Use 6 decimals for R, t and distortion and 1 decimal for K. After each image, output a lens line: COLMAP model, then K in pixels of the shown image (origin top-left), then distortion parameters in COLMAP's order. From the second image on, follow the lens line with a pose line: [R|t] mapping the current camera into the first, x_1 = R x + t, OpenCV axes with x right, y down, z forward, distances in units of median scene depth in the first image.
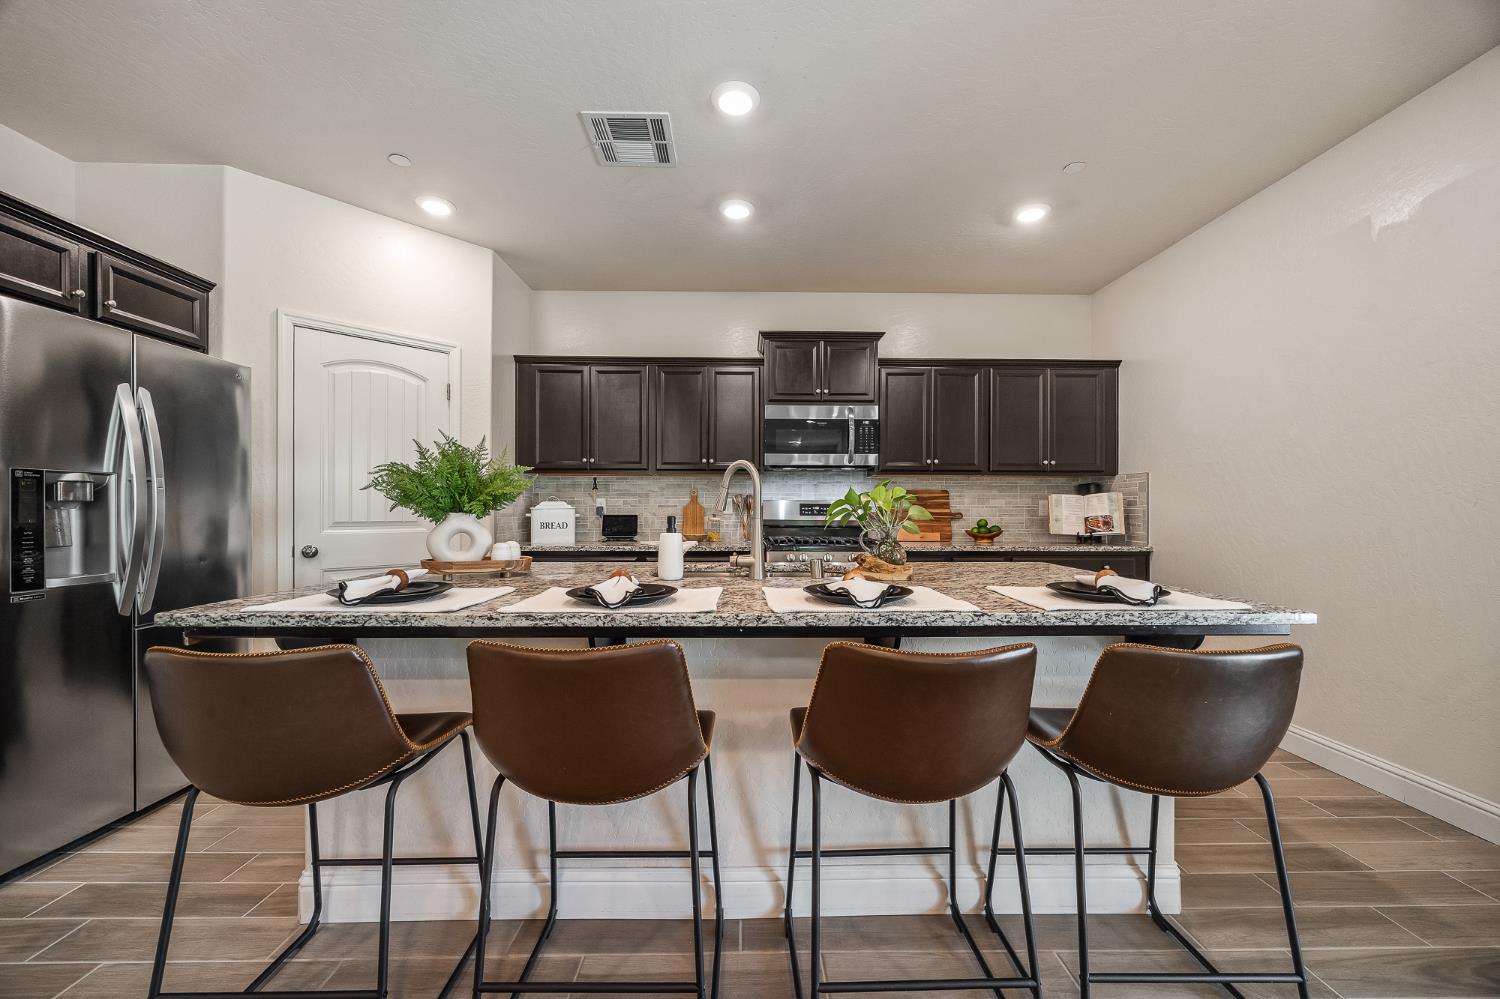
lens RADIAL K [[576.2, 0, 749.5], [0, 576.2, 509.0], [0, 0, 1]] dist [-0.000566, -0.000521]
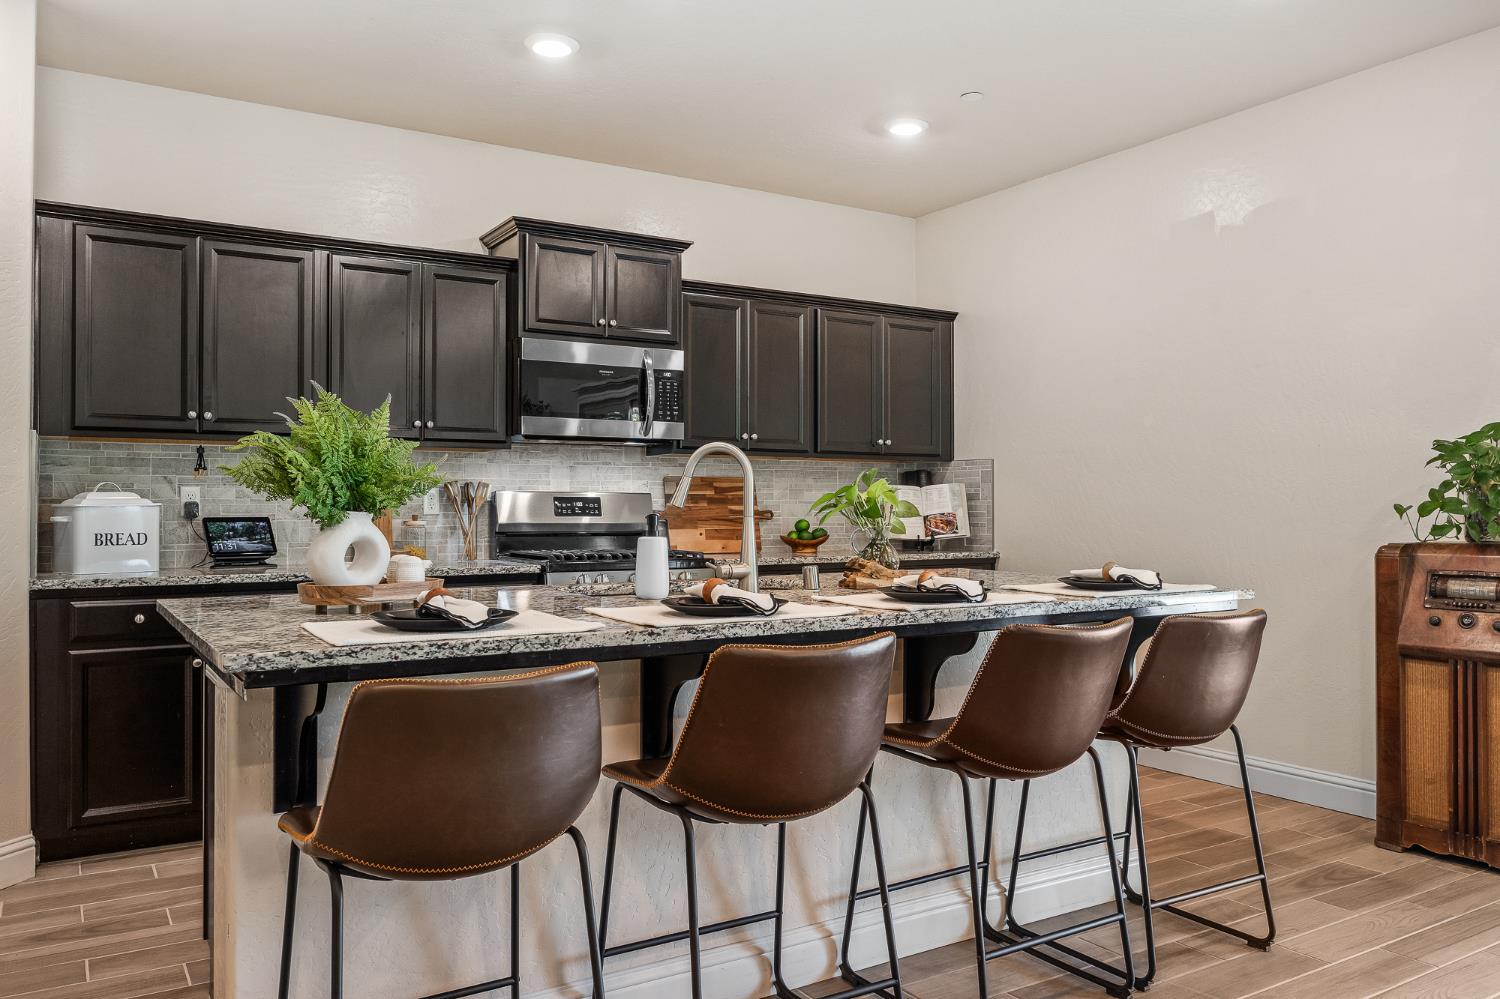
lens RADIAL K [[1146.8, 0, 761.2], [0, 1146.8, 492.9], [0, 0, 1]] dist [-0.013082, 0.014287]
pose [[0.850411, 0.003375, 0.526108, -0.414706], [0.003087, 0.999930, -0.011405, 0.000951], [-0.526110, 0.011323, 0.850341, -0.179447]]
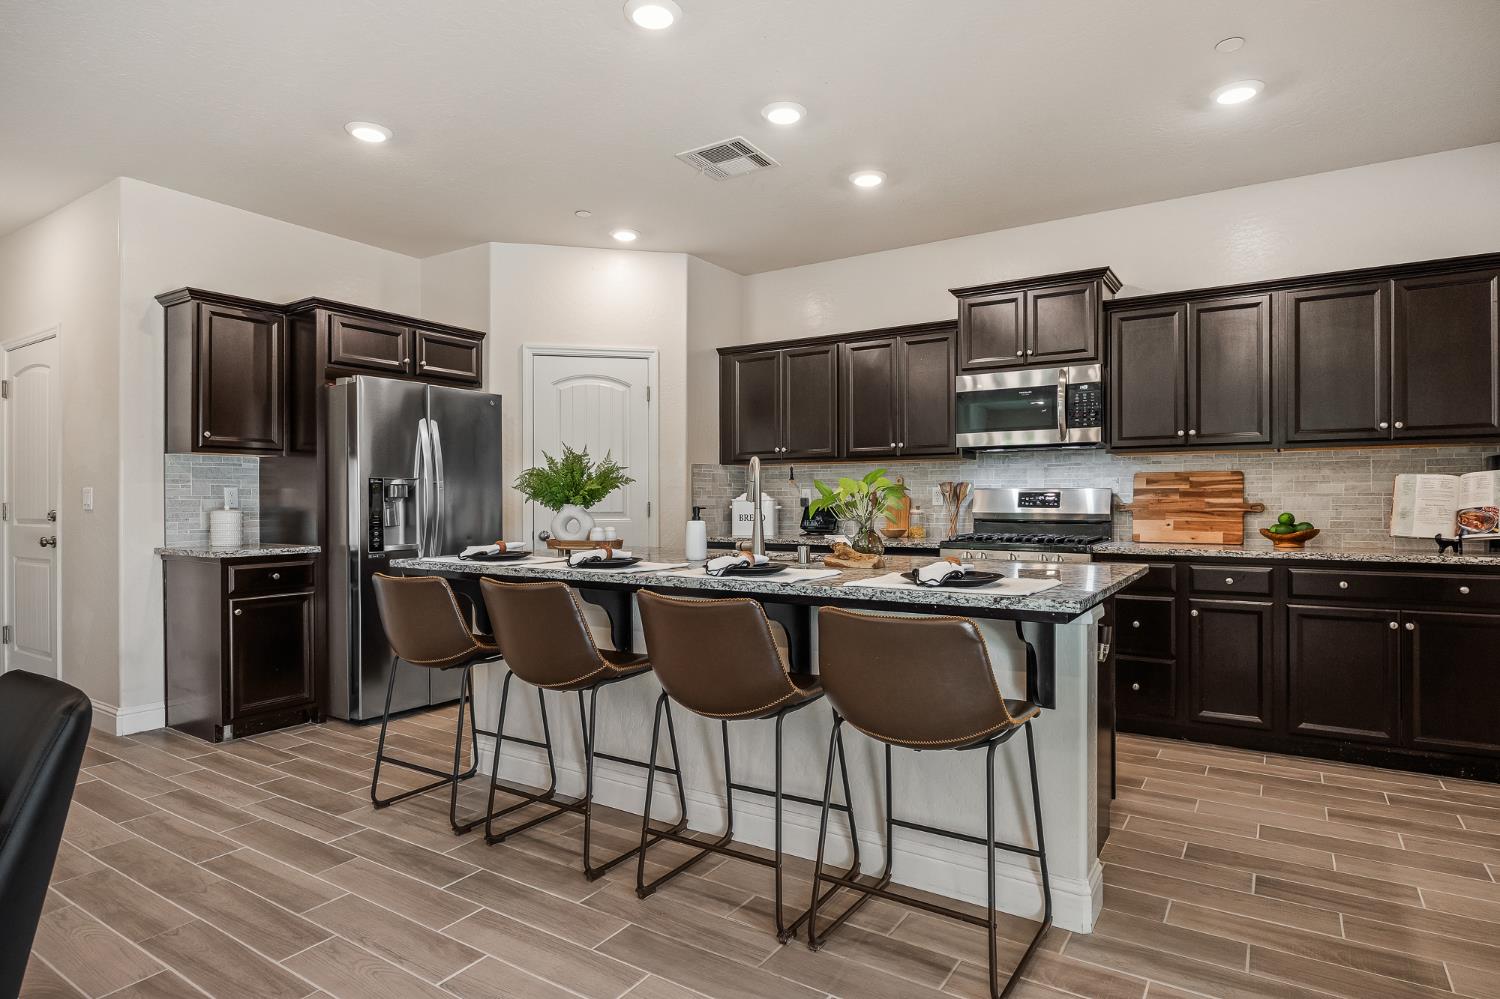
lens RADIAL K [[825.9, 0, 747.3], [0, 825.9, 502.8], [0, 0, 1]] dist [-0.006904, 0.002713]
pose [[0.829186, -0.002597, -0.558966, 0.466113], [0.004650, 0.999987, 0.002252, 0.000825], [0.558953, -0.004467, 0.829187, -0.180482]]
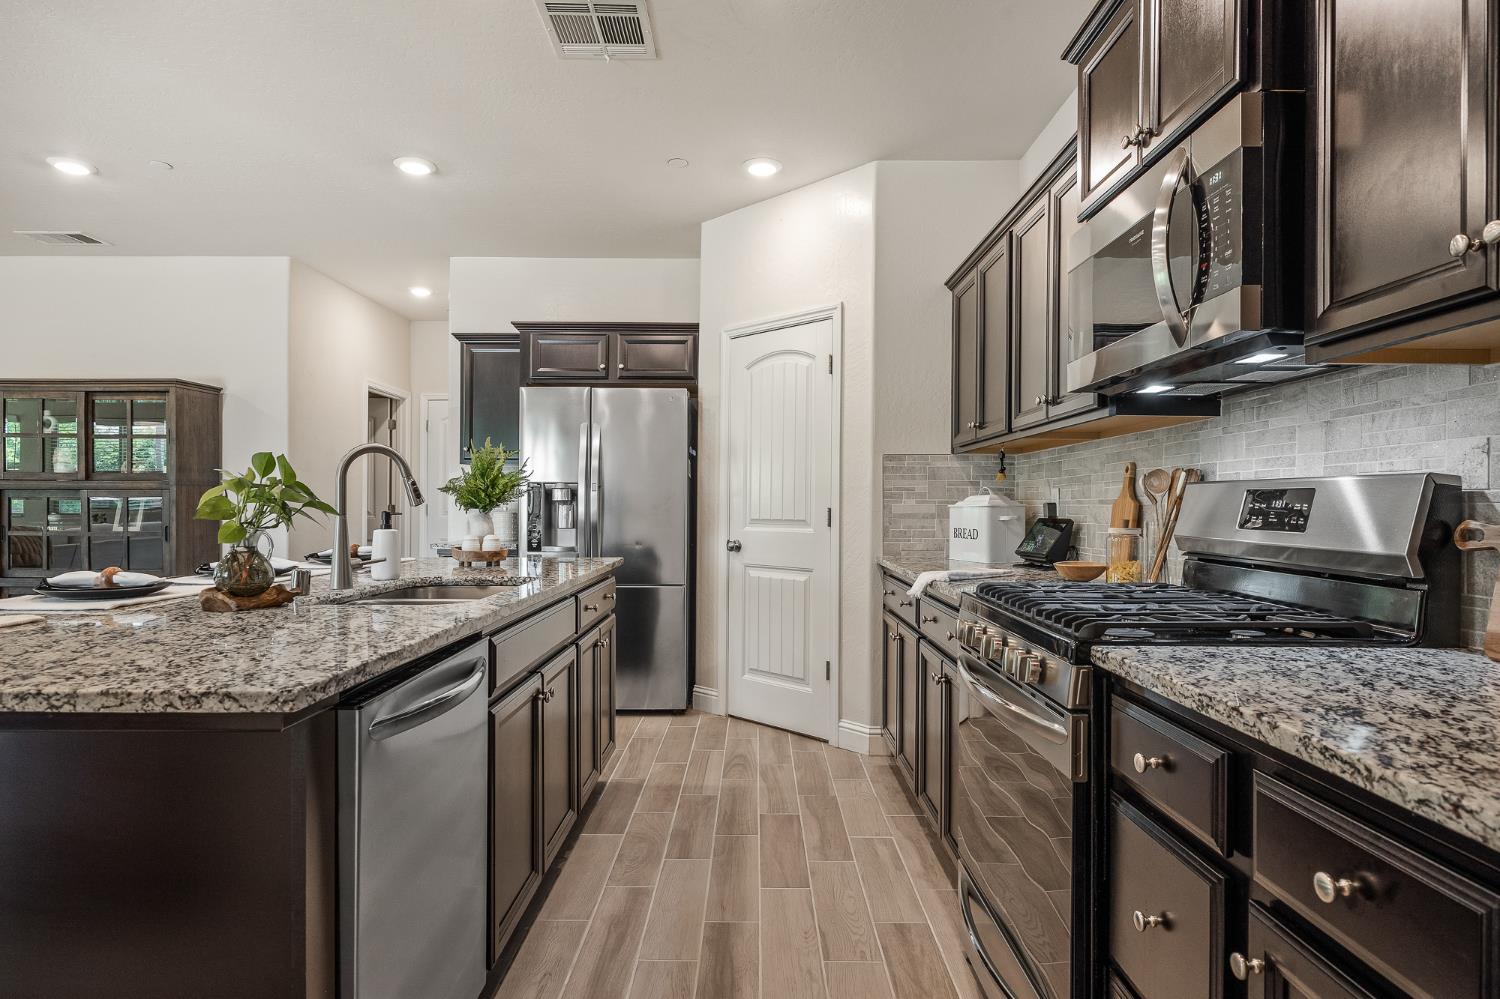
lens RADIAL K [[825.9, 0, 751.8], [0, 825.9, 500.8], [0, 0, 1]] dist [-0.006904, 0.002713]
pose [[-0.027602, -0.006755, -0.999596, 0.603861], [-0.004220, 0.999969, -0.006641, 0.000264], [0.999610, 0.004035, -0.027630, 0.839606]]
